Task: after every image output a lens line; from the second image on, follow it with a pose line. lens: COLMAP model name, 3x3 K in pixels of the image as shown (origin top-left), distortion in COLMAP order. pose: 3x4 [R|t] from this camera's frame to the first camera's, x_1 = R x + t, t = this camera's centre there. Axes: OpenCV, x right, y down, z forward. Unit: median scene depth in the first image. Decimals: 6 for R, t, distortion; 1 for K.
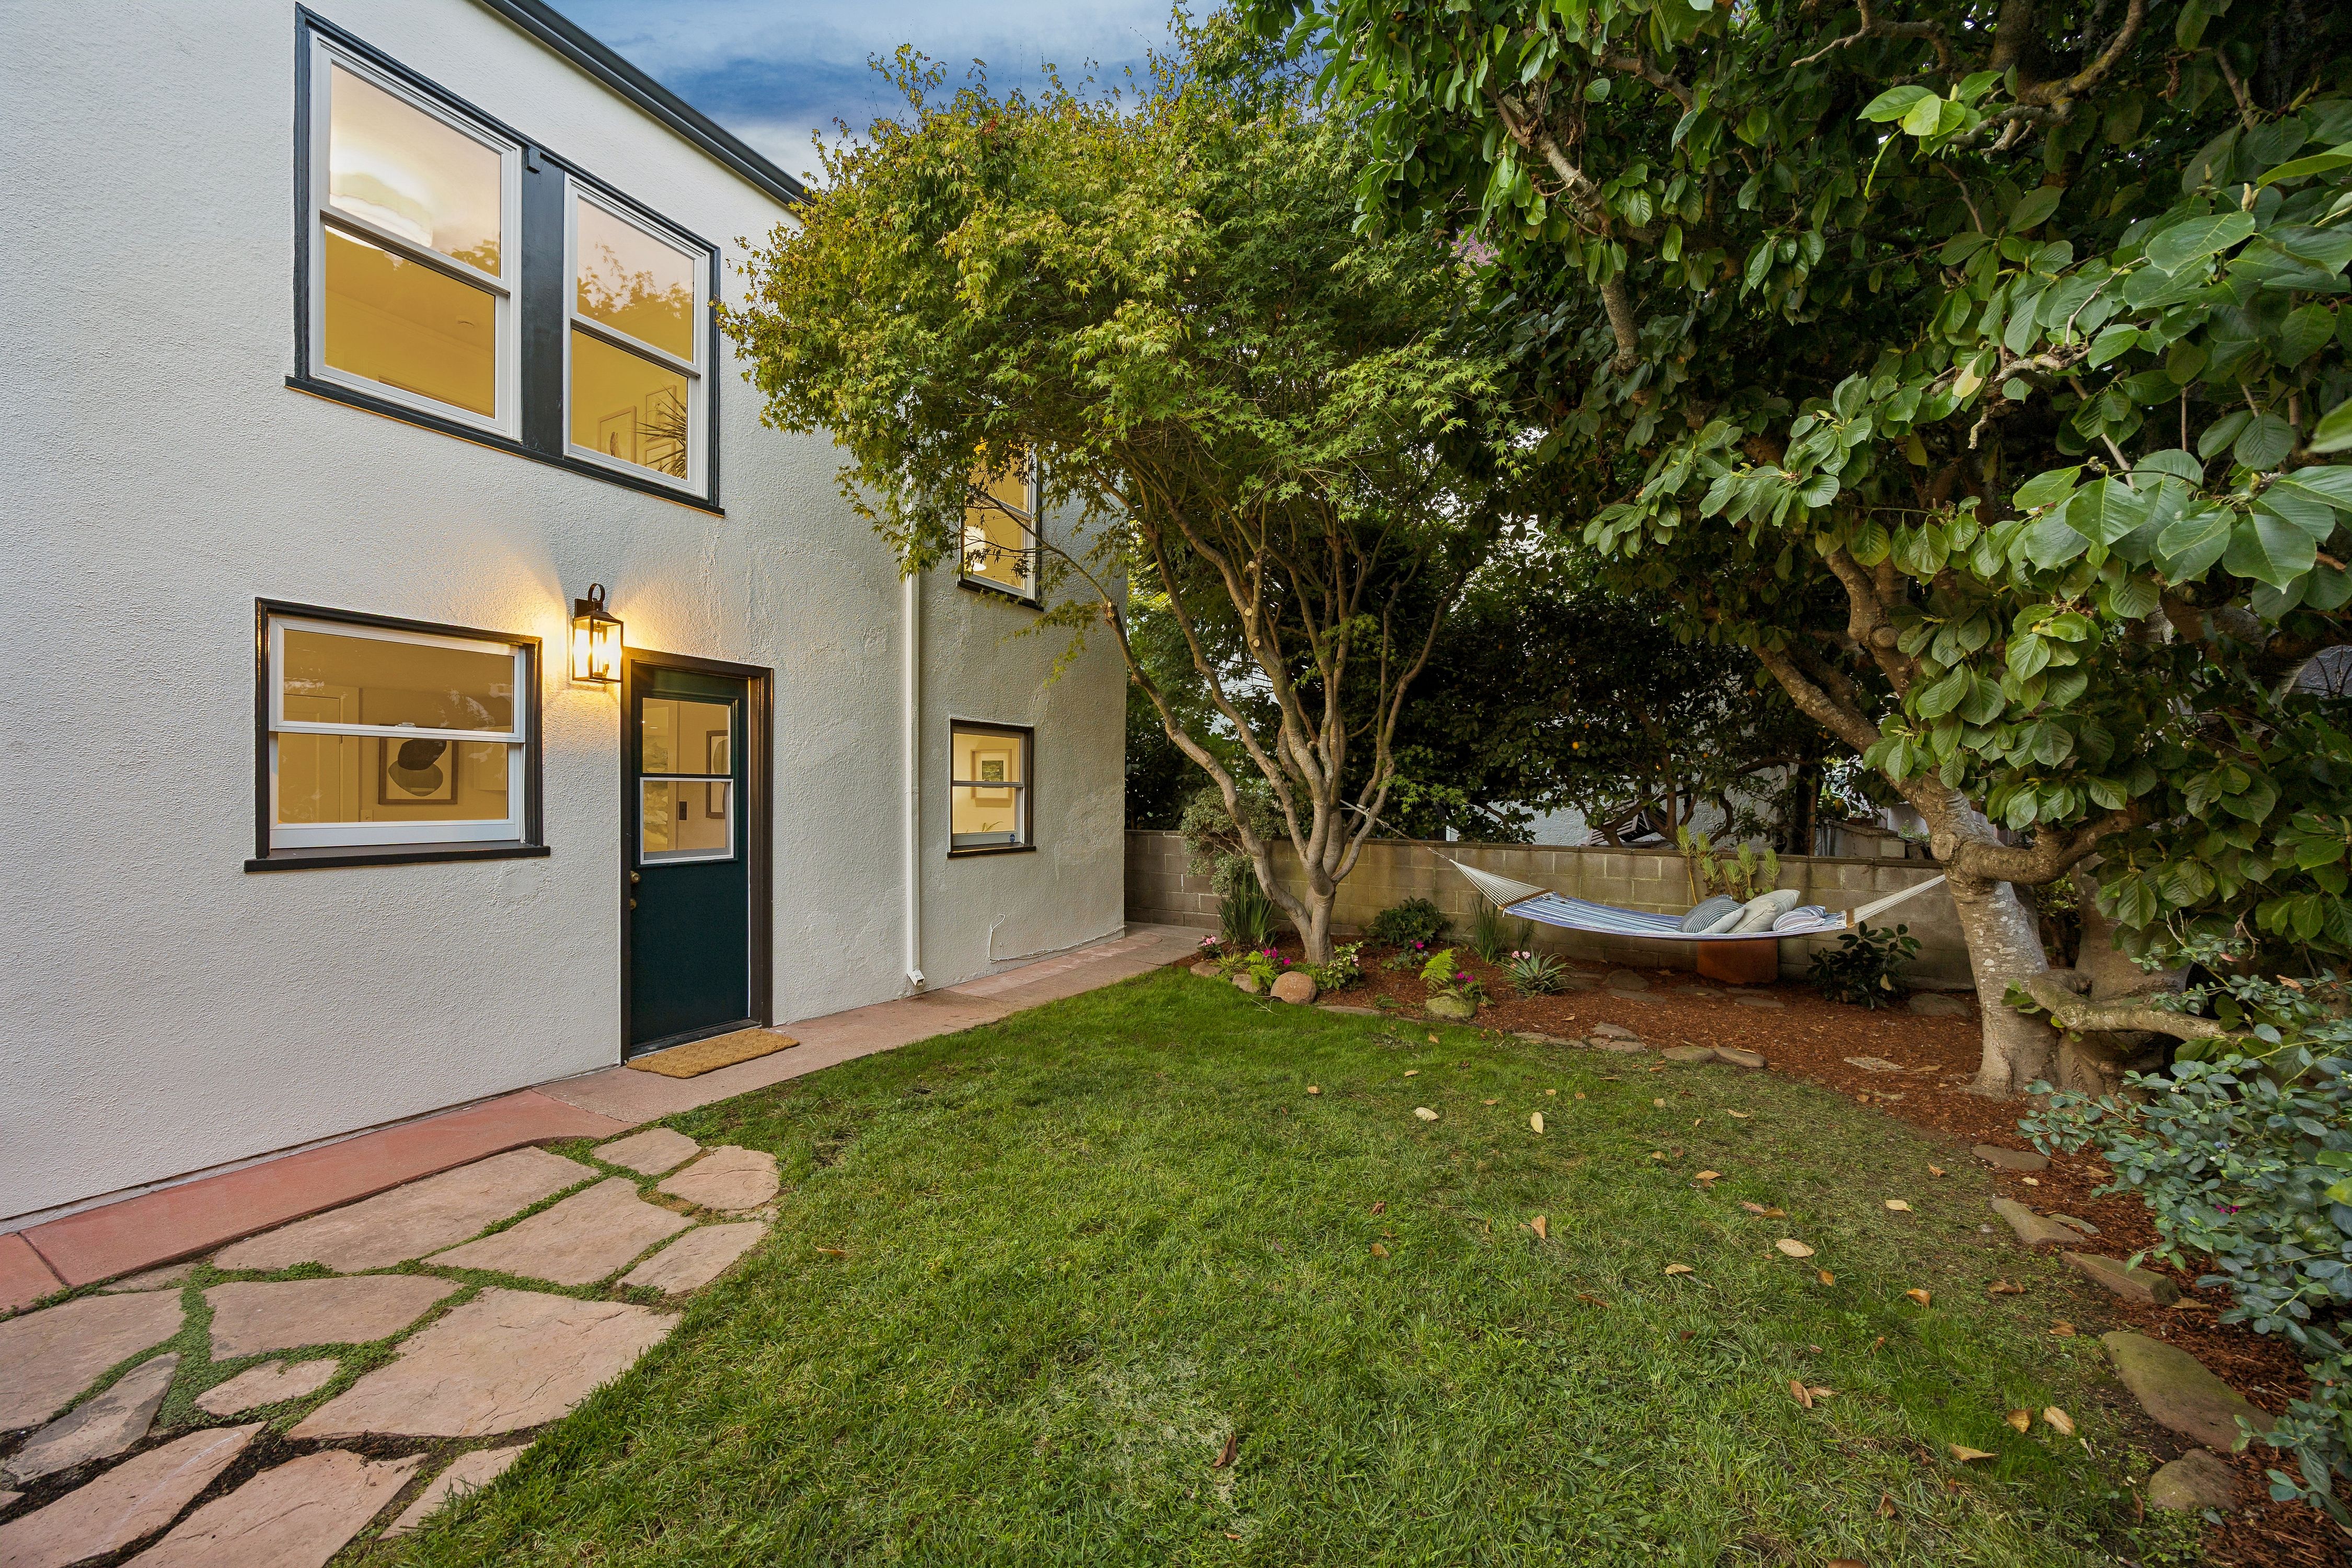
lens RADIAL K [[919.1, 0, 1176.4], [0, 919.1, 779.6], [0, 0, 1]] dist [-0.002108, 0.000659]
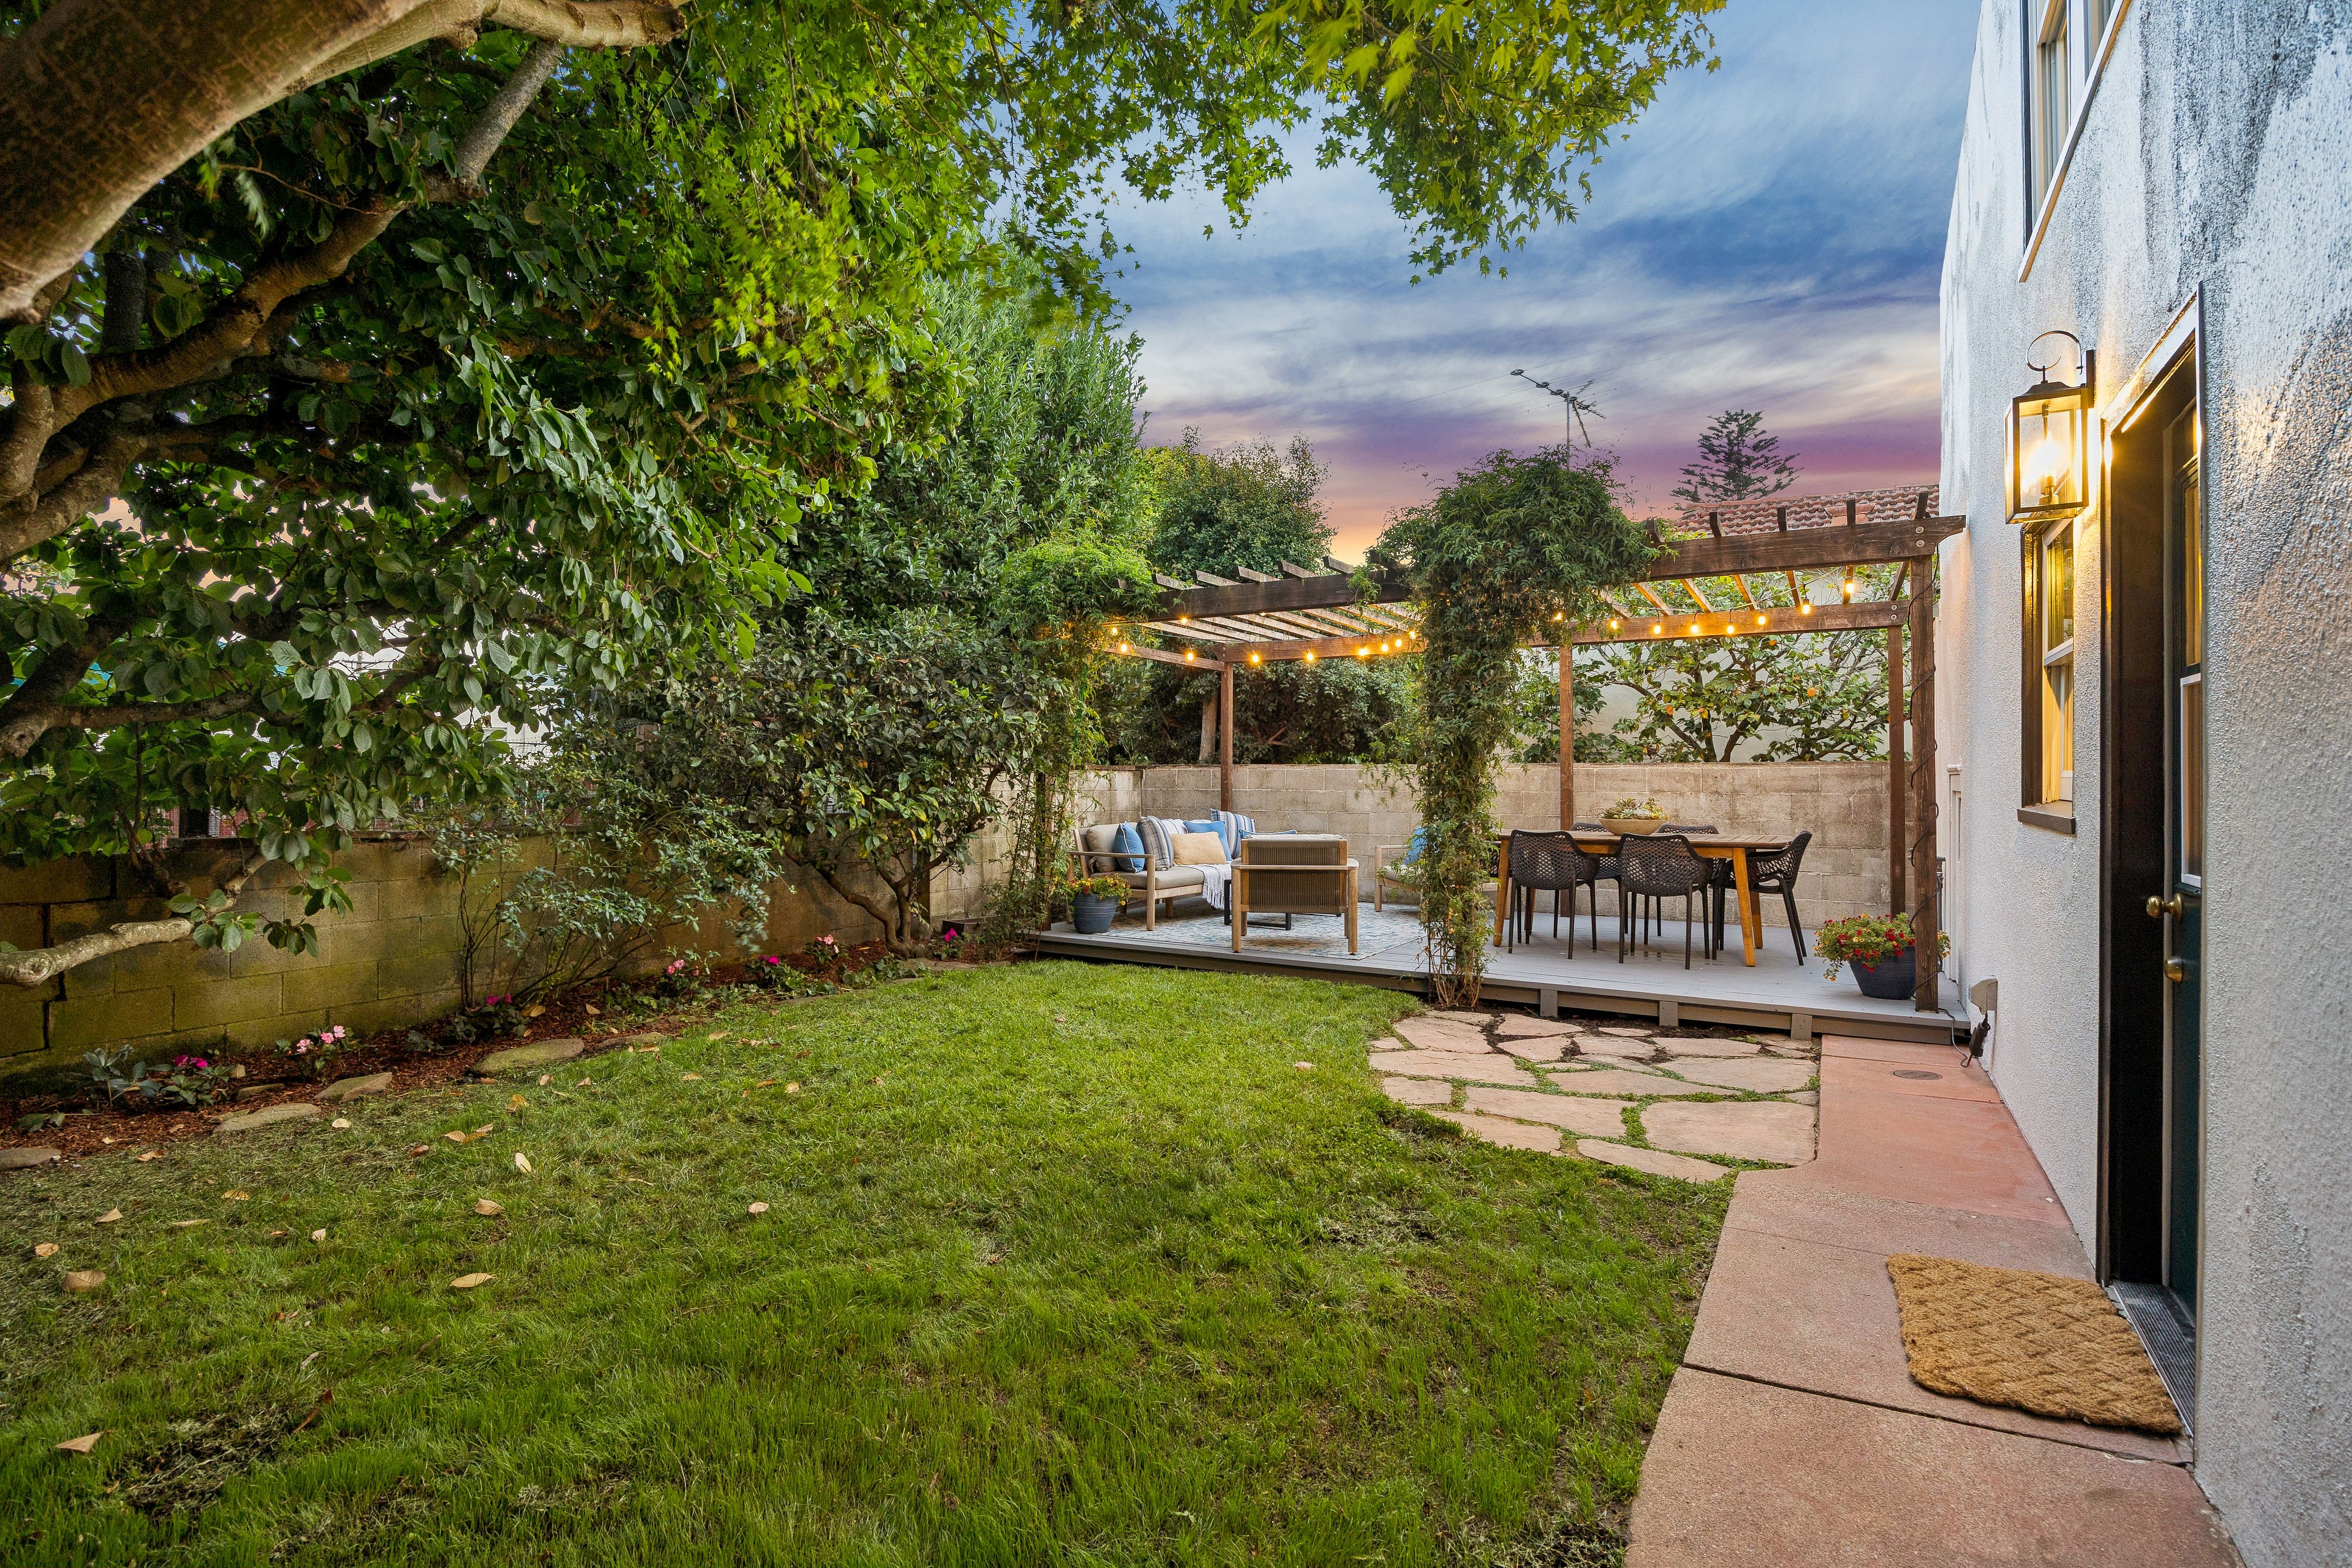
lens RADIAL K [[1127.4, 0, 1170.1], [0, 1127.4, 775.7], [0, 0, 1]] dist [0.002794, 0.000583]
pose [[-0.999262, -0.014713, 0.035482, -0.095514], [-0.014979, 0.999862, -0.007241, 0.038384], [-0.035370, -0.007767, -0.999344, 1.129509]]
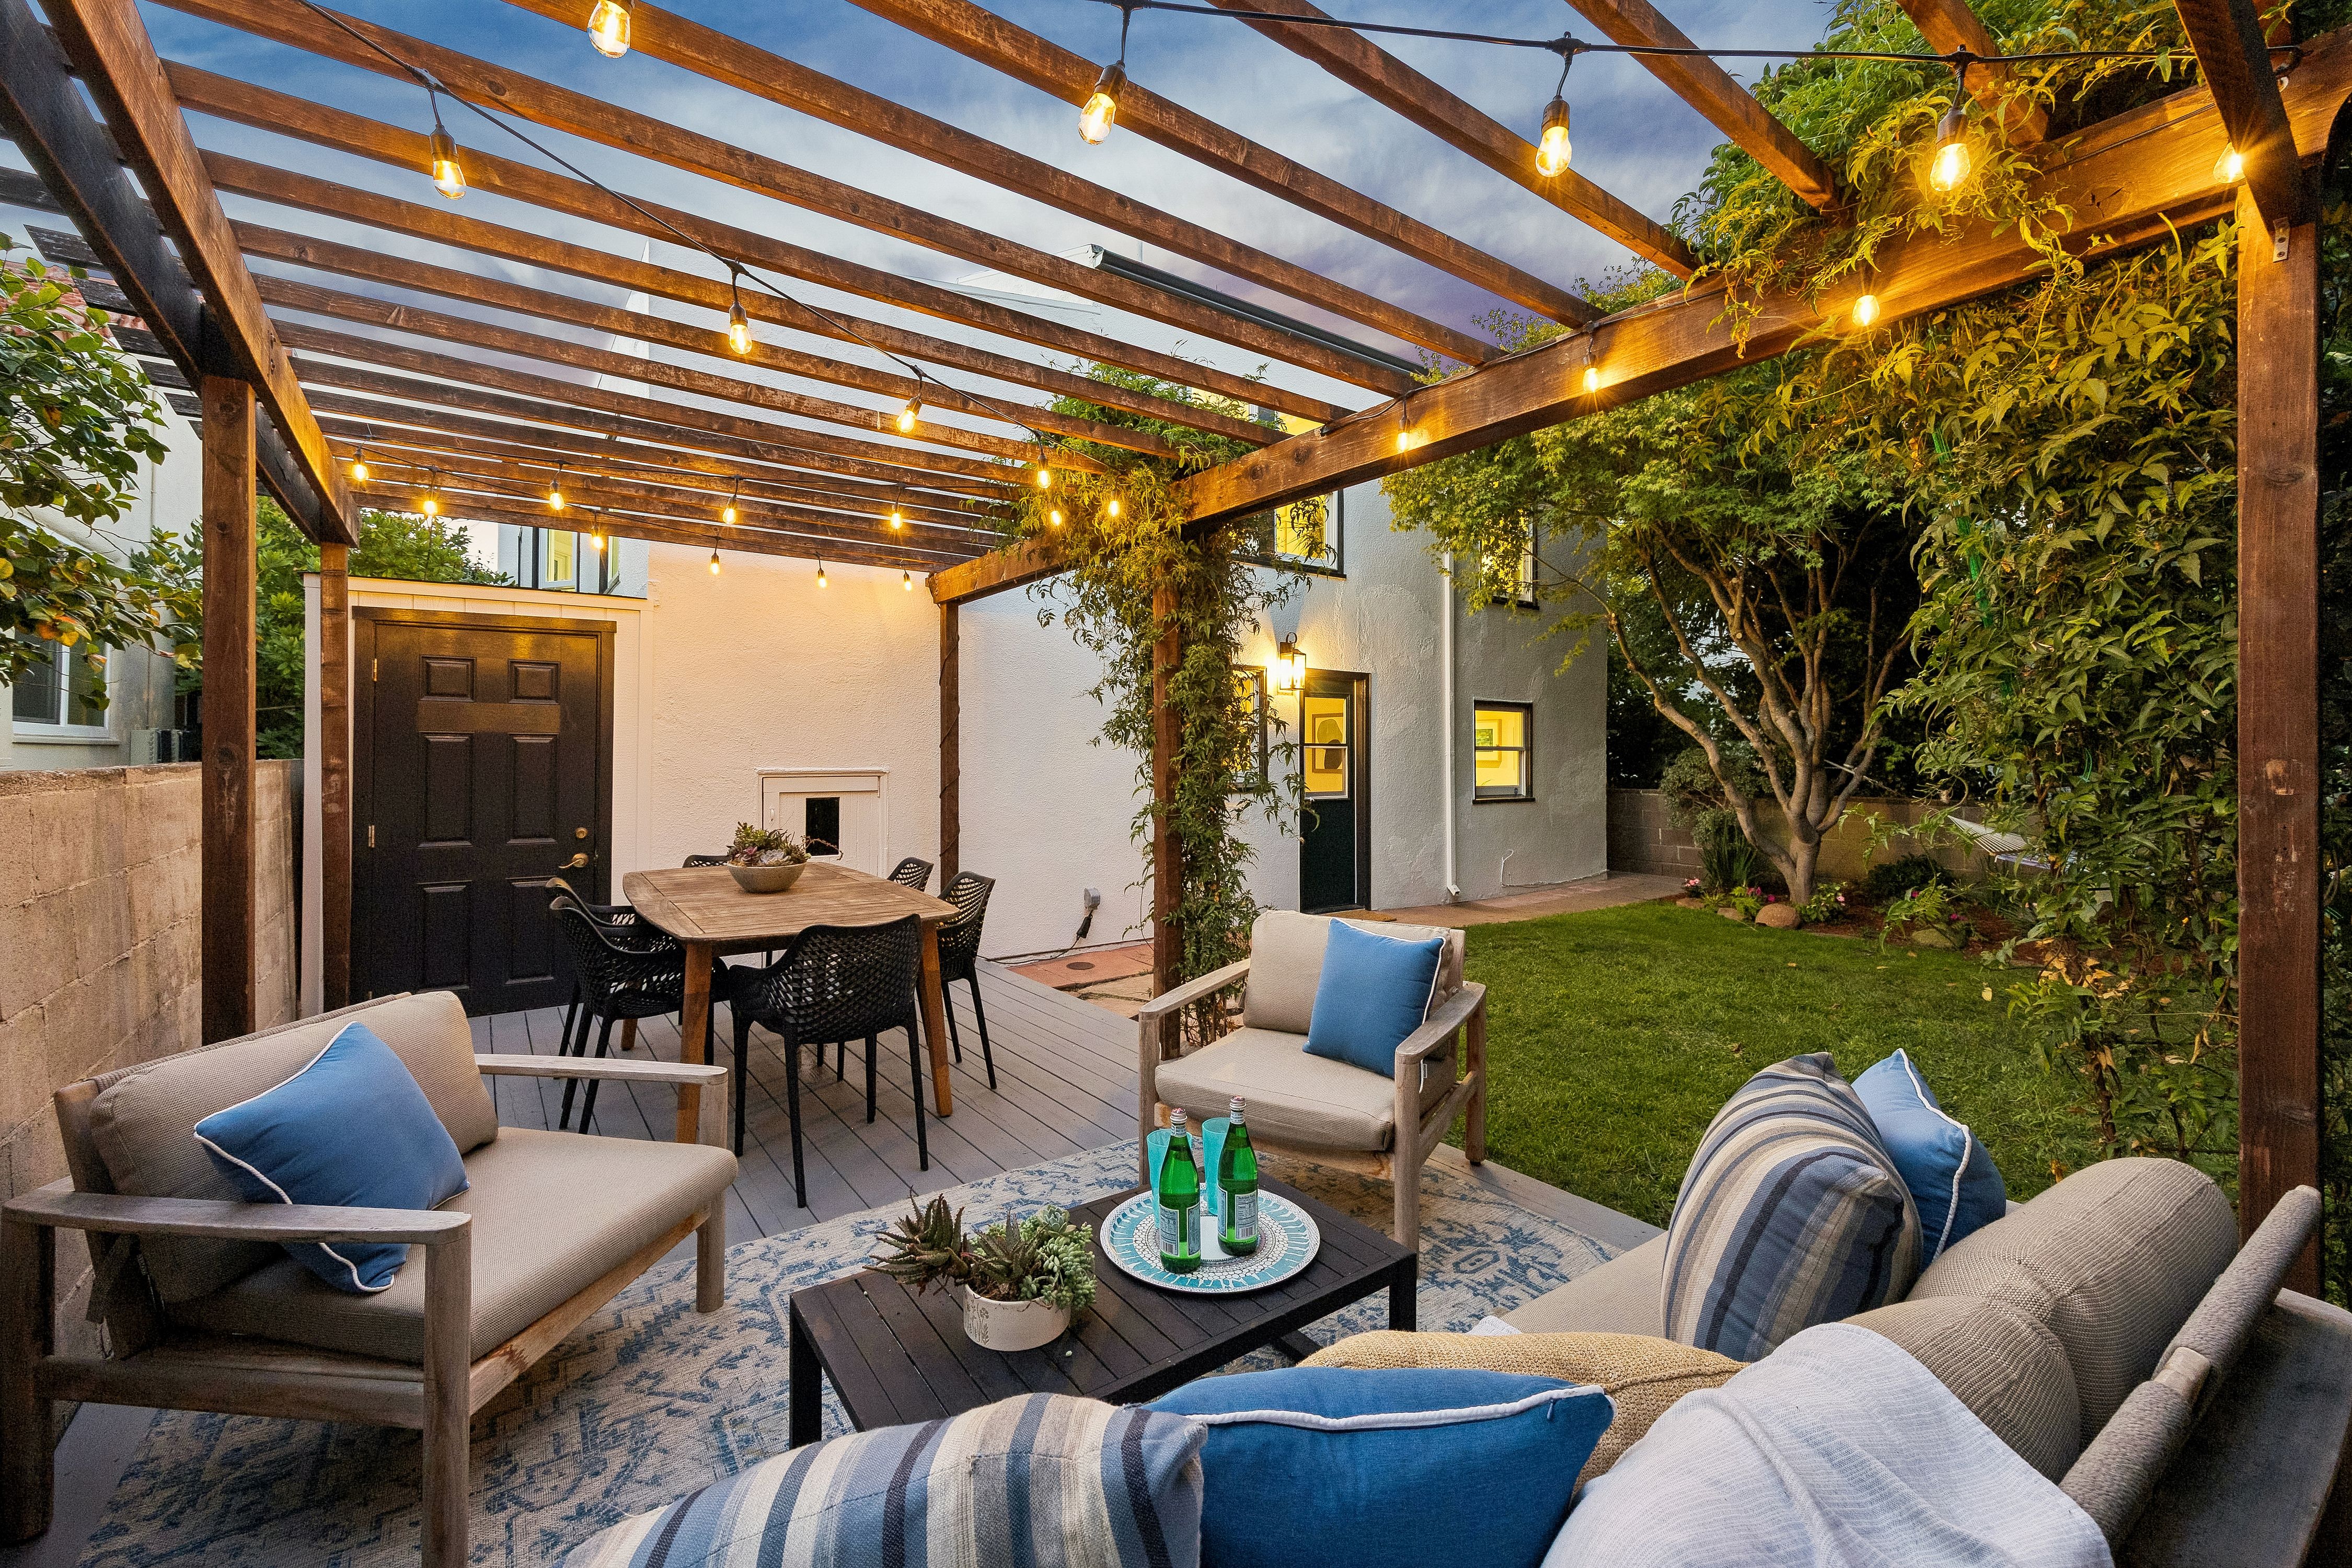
lens RADIAL K [[919.1, 0, 1195.4], [0, 919.1, 742.2], [0, 0, 1]] dist [-0.002108, 0.000659]
pose [[0.904370, -0.011059, -0.426606, -0.044561], [0.009888, 0.999939, -0.004961, -0.002019], [0.426635, 0.000269, 0.904424, -0.399199]]
